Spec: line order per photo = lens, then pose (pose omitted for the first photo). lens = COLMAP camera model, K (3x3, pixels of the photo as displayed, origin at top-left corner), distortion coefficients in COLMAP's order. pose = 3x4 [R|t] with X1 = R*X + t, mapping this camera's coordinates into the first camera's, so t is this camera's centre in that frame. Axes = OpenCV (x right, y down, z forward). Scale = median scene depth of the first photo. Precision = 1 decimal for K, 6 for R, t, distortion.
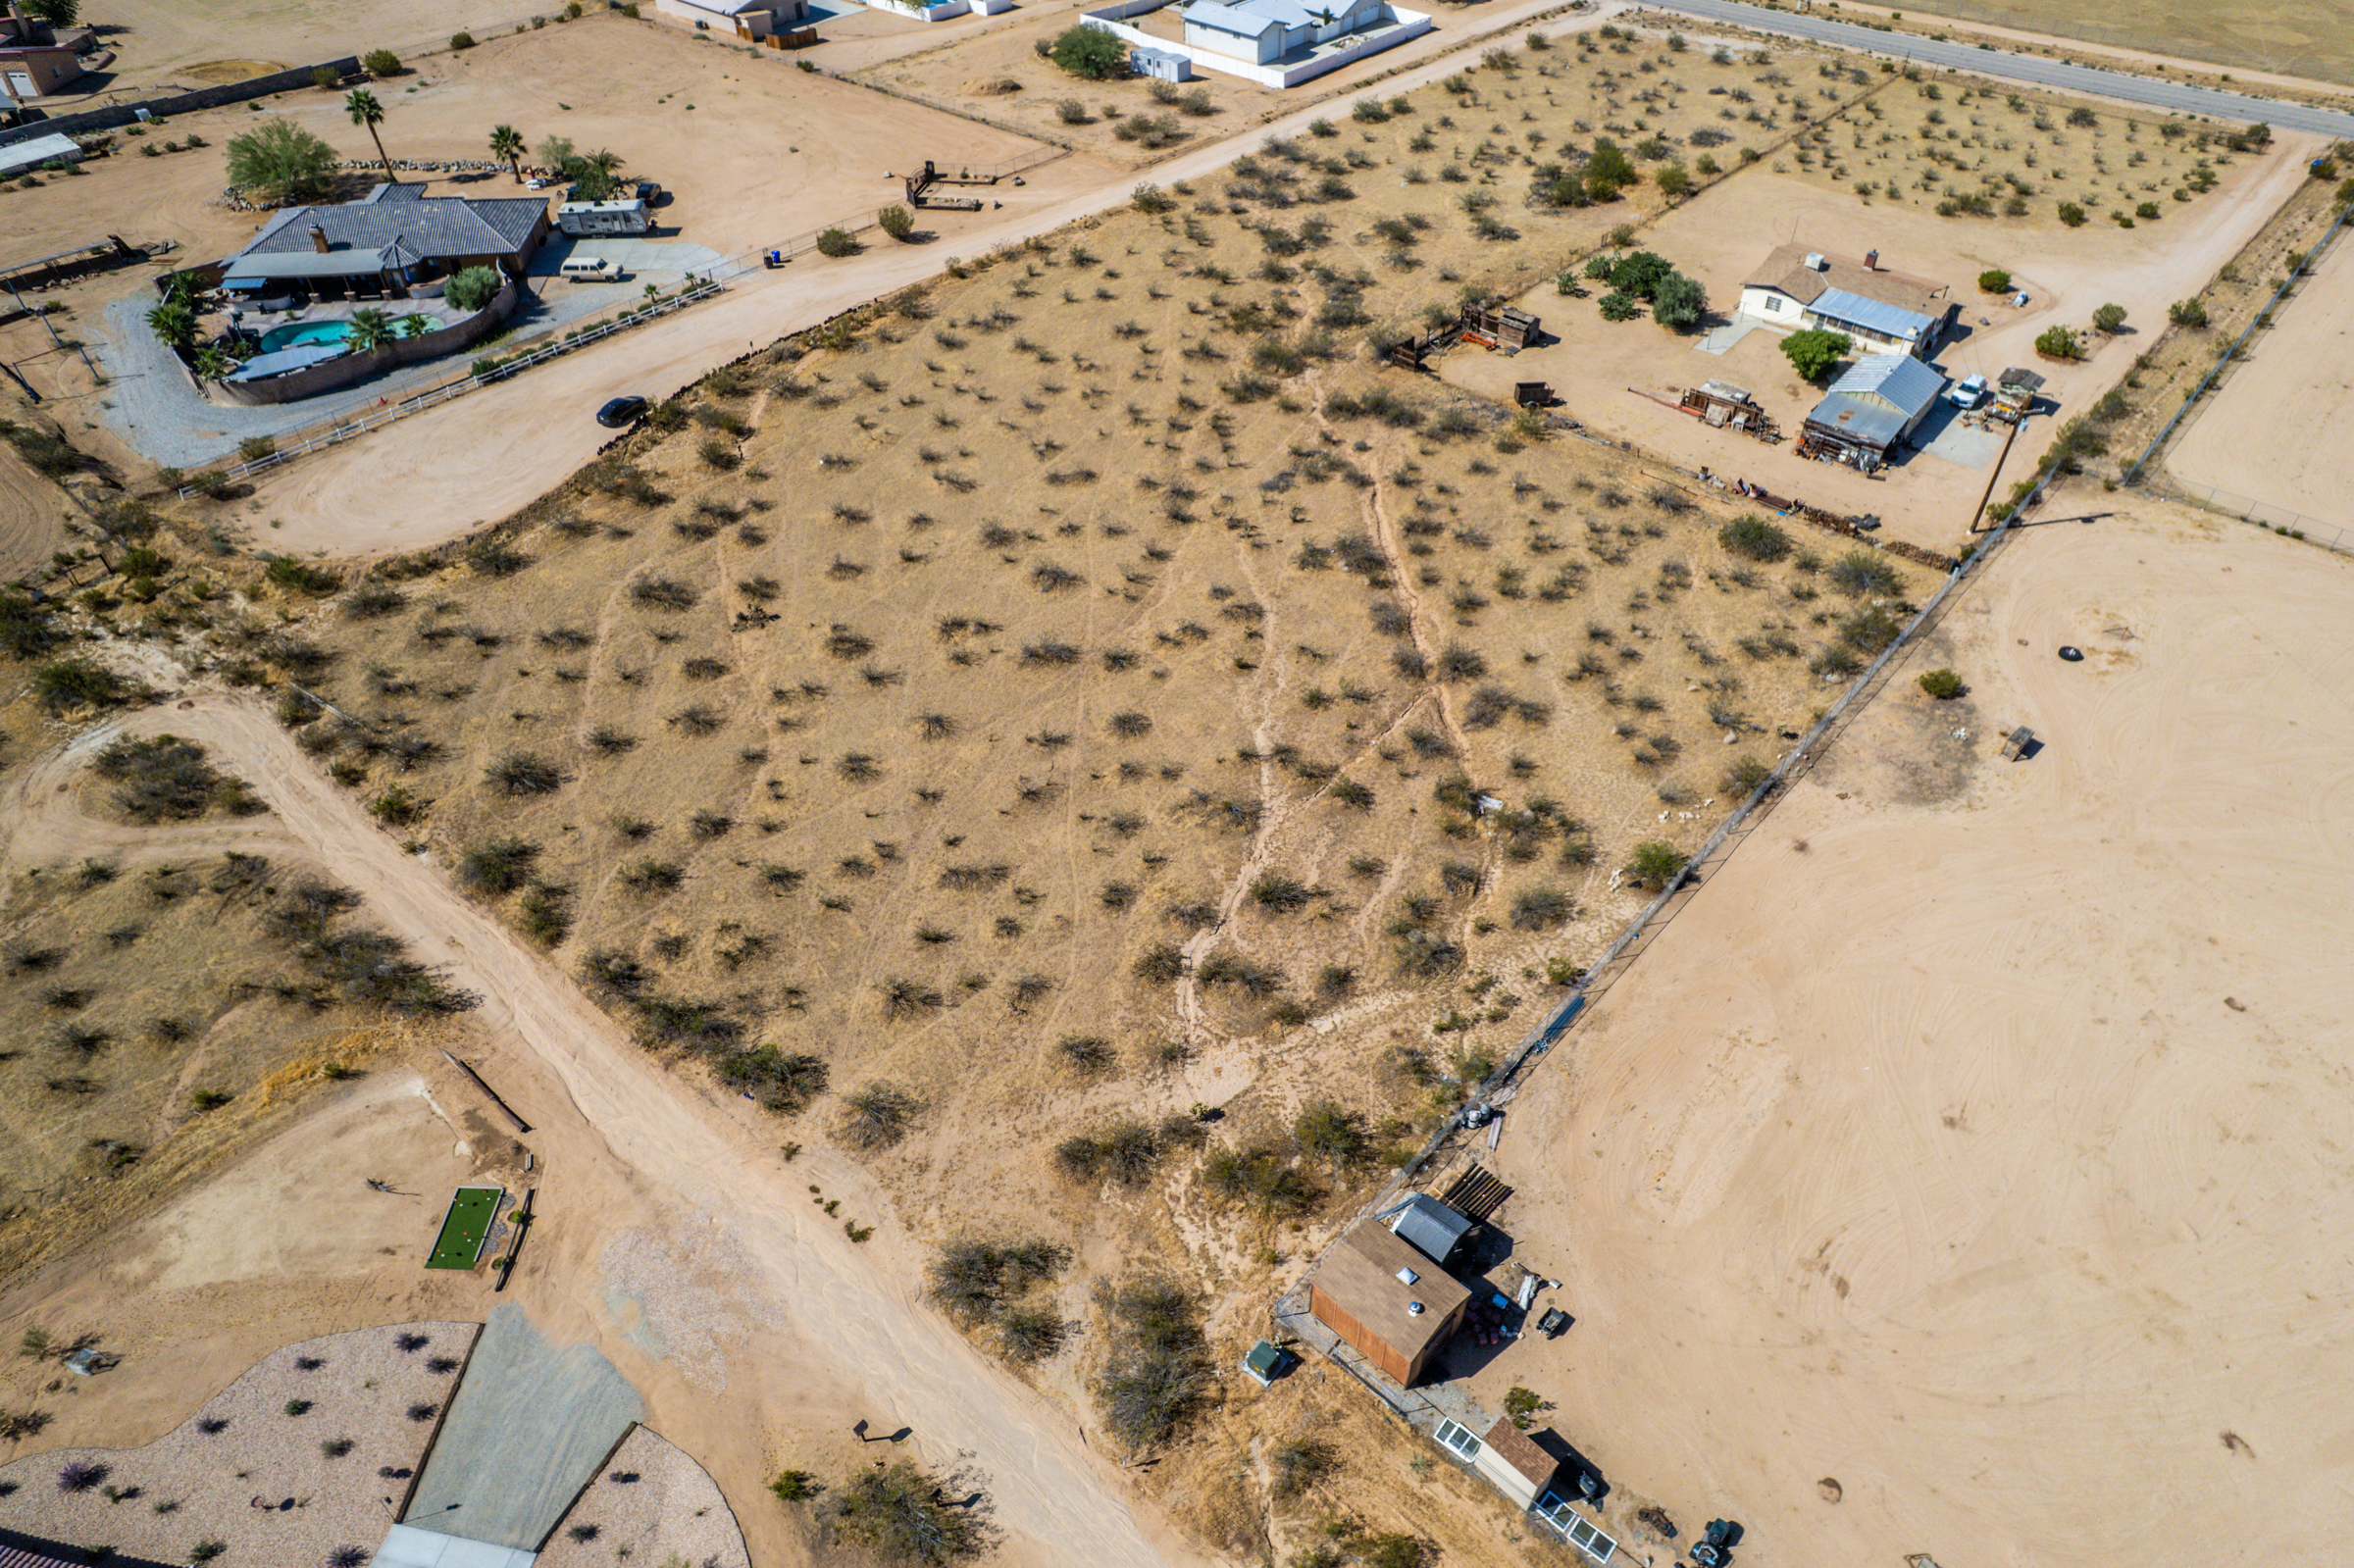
lens RADIAL K [[1507.7, 0, 1183.3], [0, 1507.7, 794.8], [0, 0, 1]] dist [-0.073442, 0.064846]
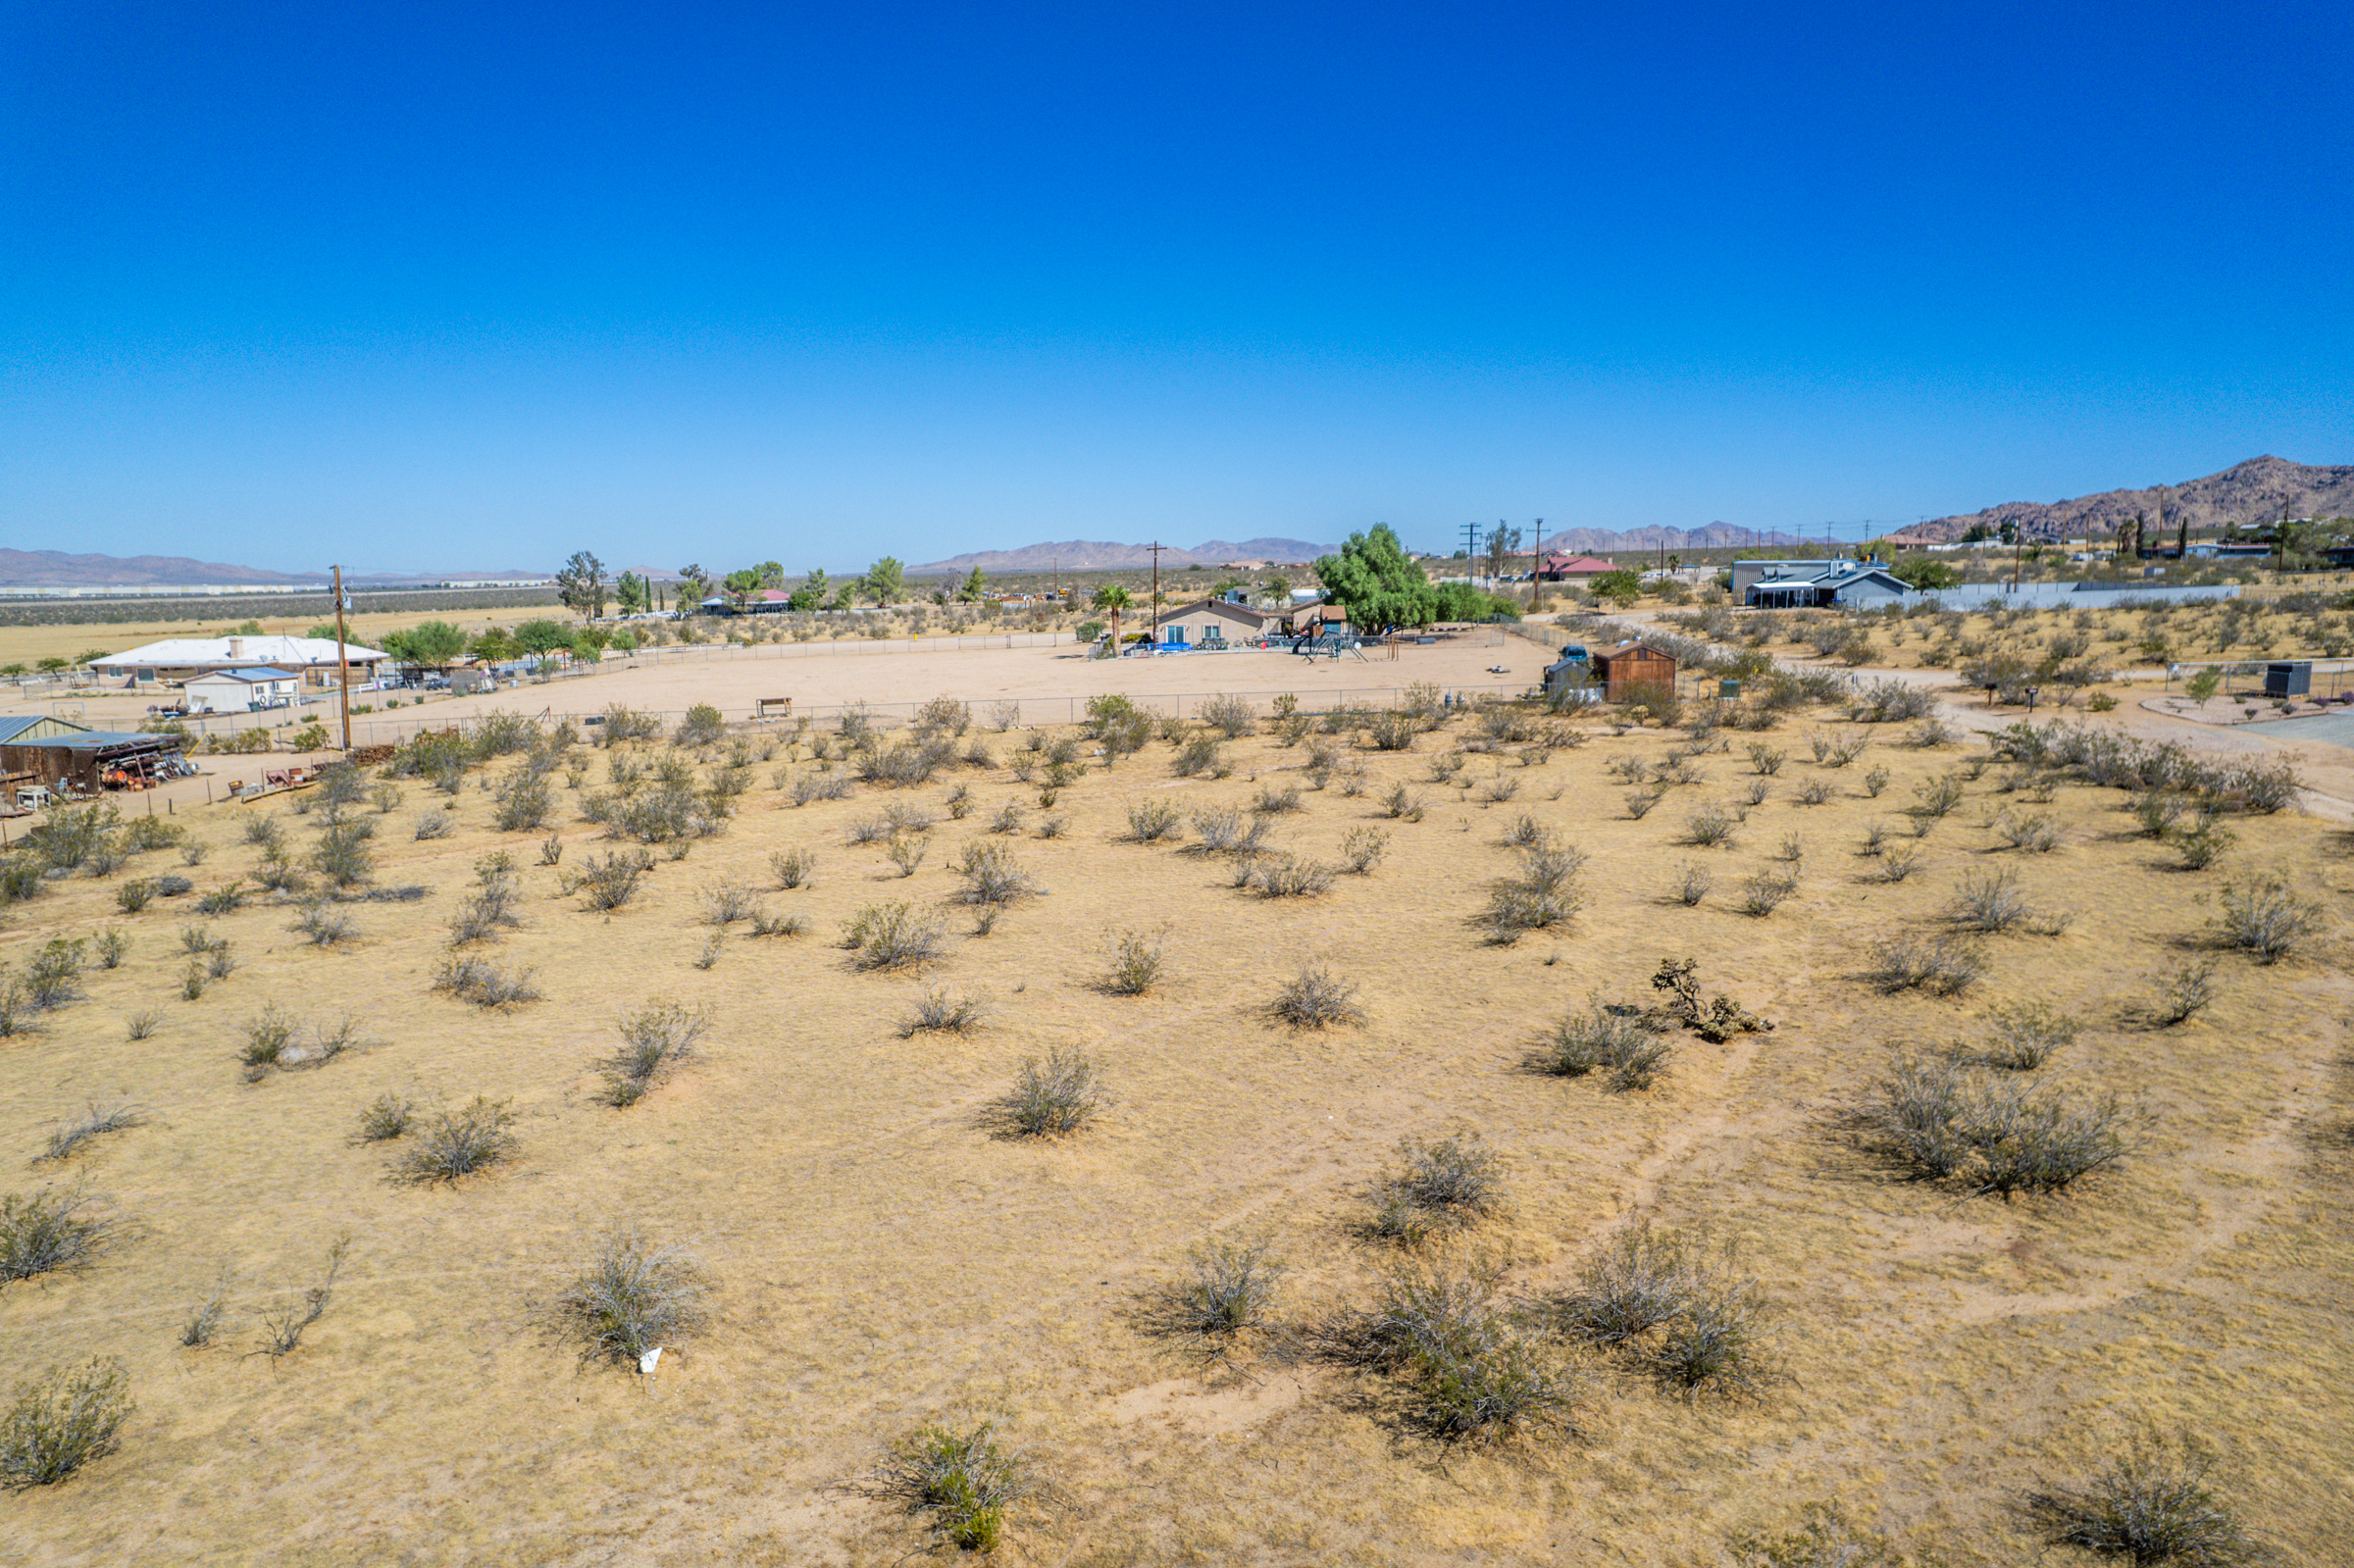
lens RADIAL K [[1507.7, 0, 1188.9], [0, 1507.7, 795.7], [0, 0, 1]] dist [-0.073442, 0.064846]
pose [[-0.619110, -0.096237, 0.779385, -0.452856], [0.555359, 0.648040, 0.521172, -0.356692], [-0.555229, 0.755501, -0.347762, 1.116968]]
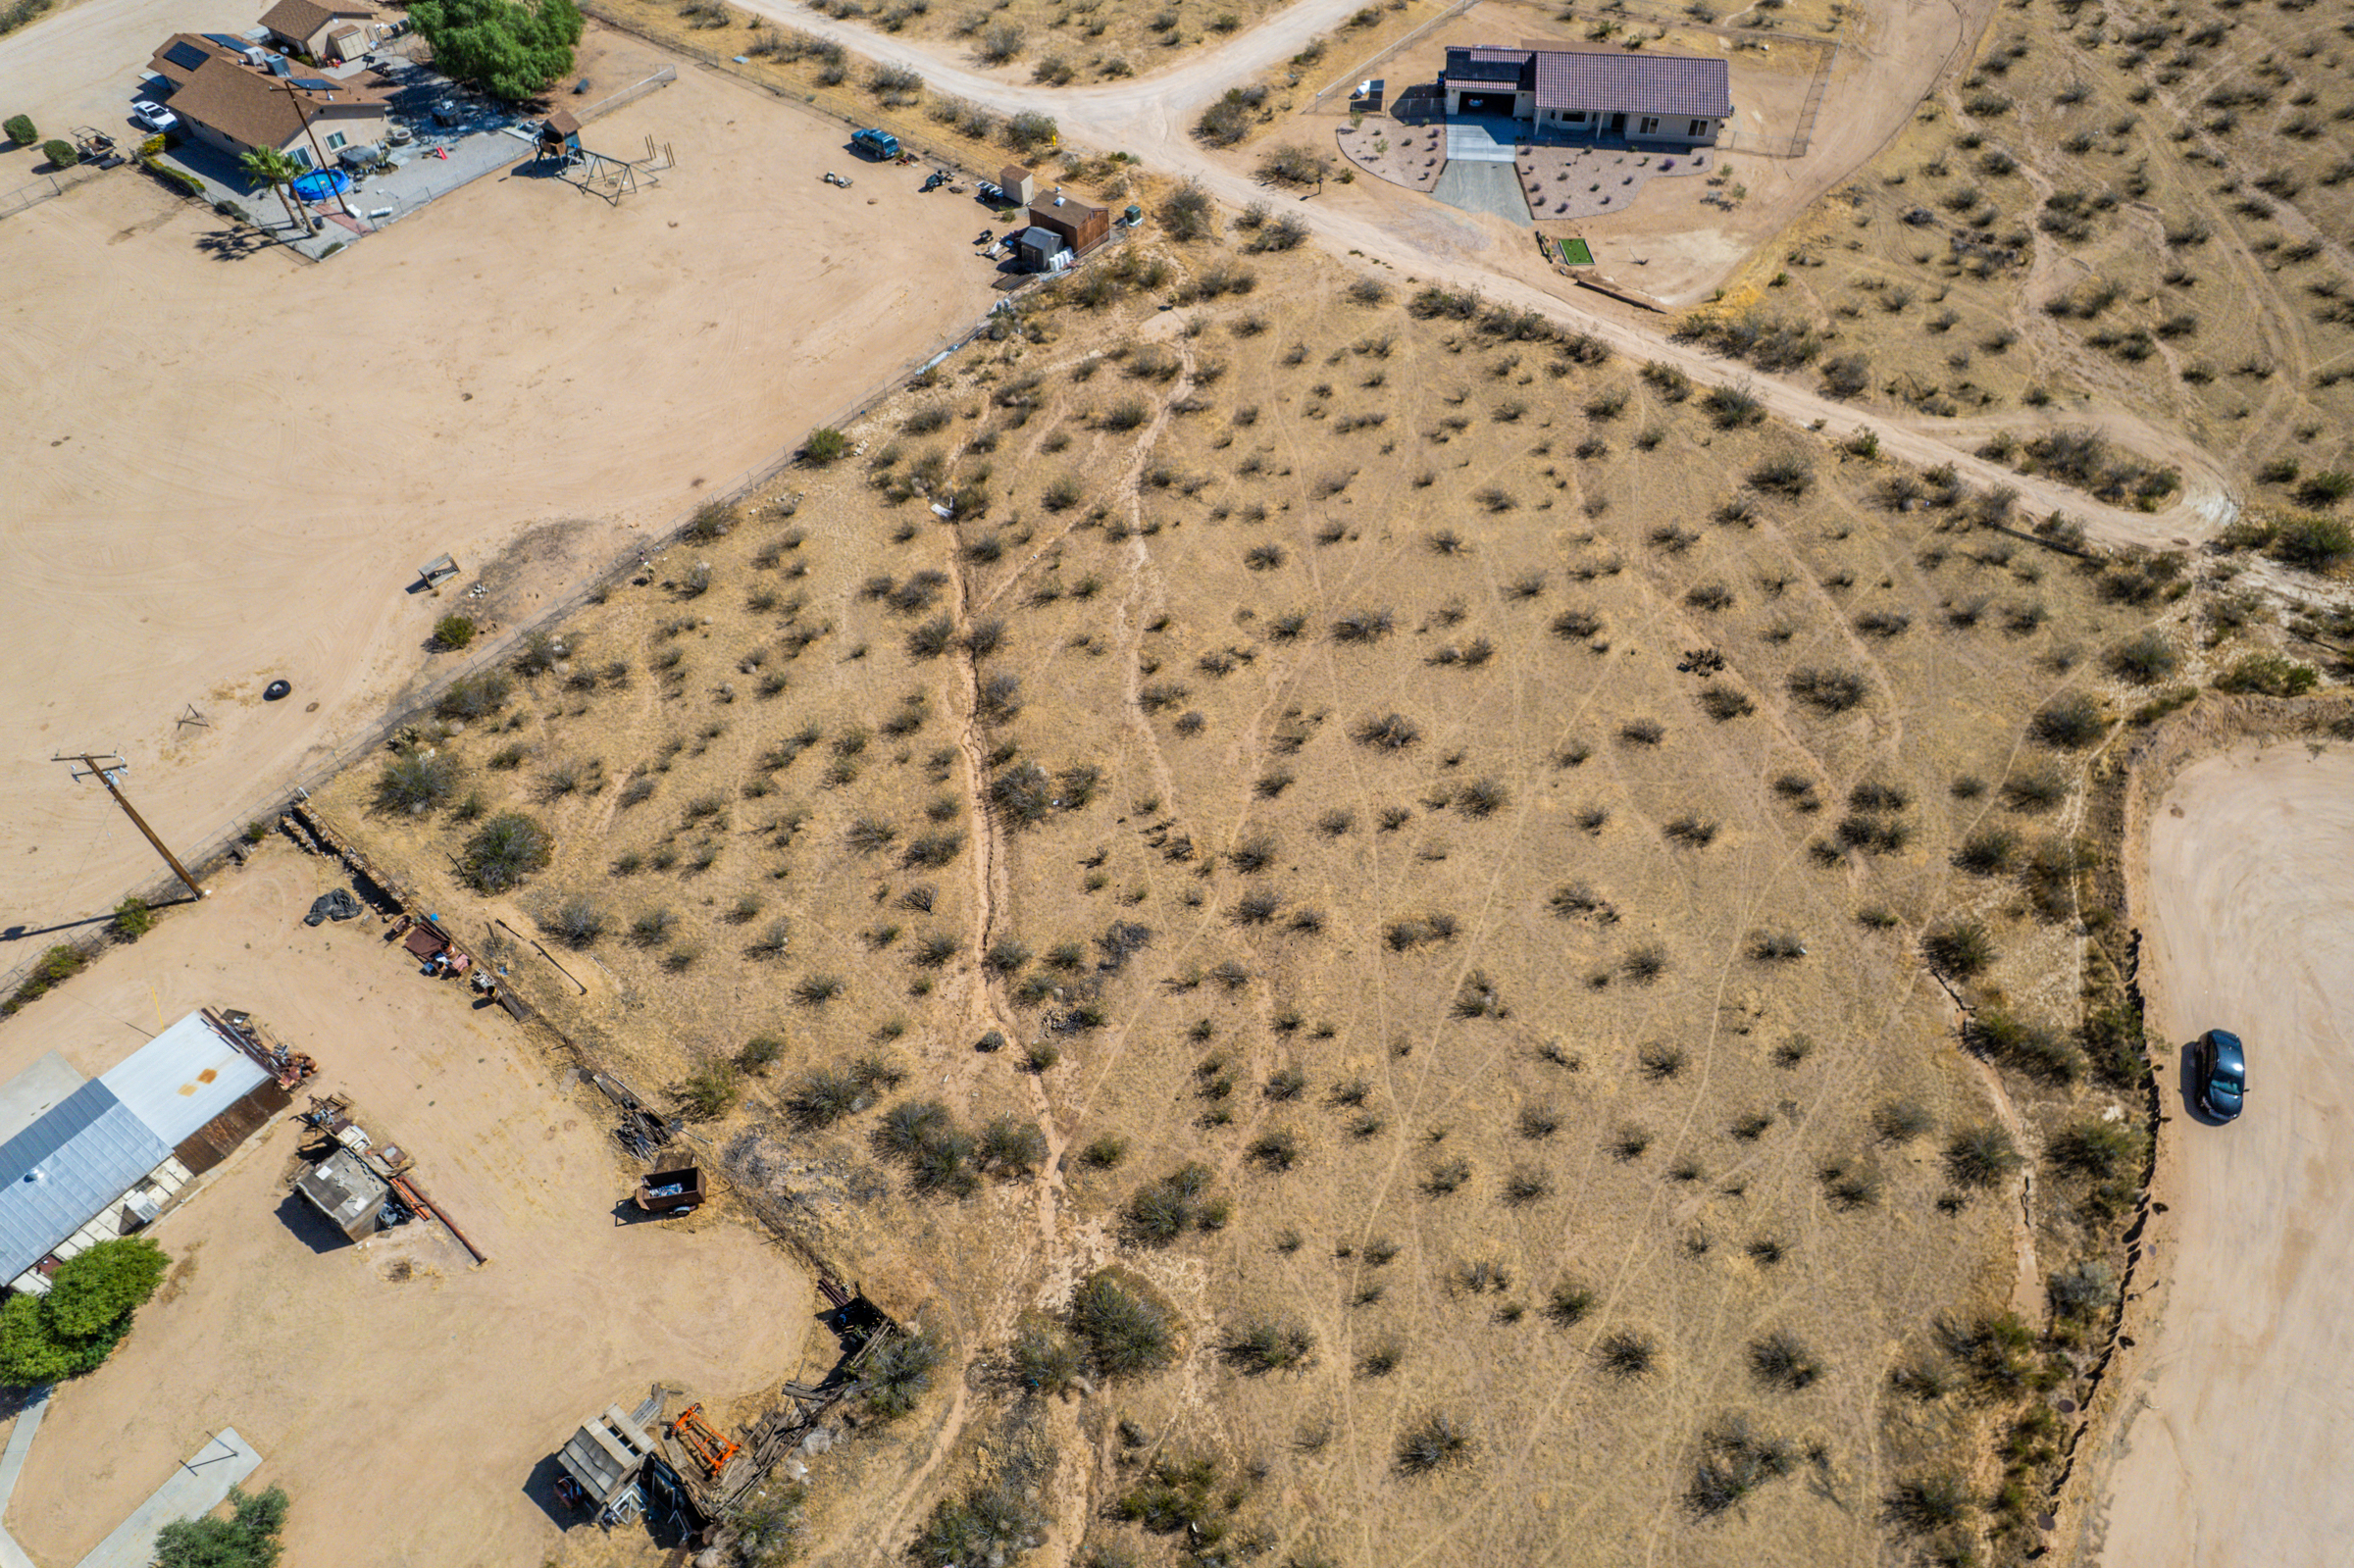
lens RADIAL K [[1507.7, 0, 1185.4], [0, 1507.7, 794.6], [0, 0, 1]] dist [-0.073442, 0.064846]
pose [[-0.997492, 0.064611, -0.028907, 0.055154], [-0.032267, -0.051585, 0.998147, -1.001997], [0.063000, 0.996576, 0.053540, 1.002058]]
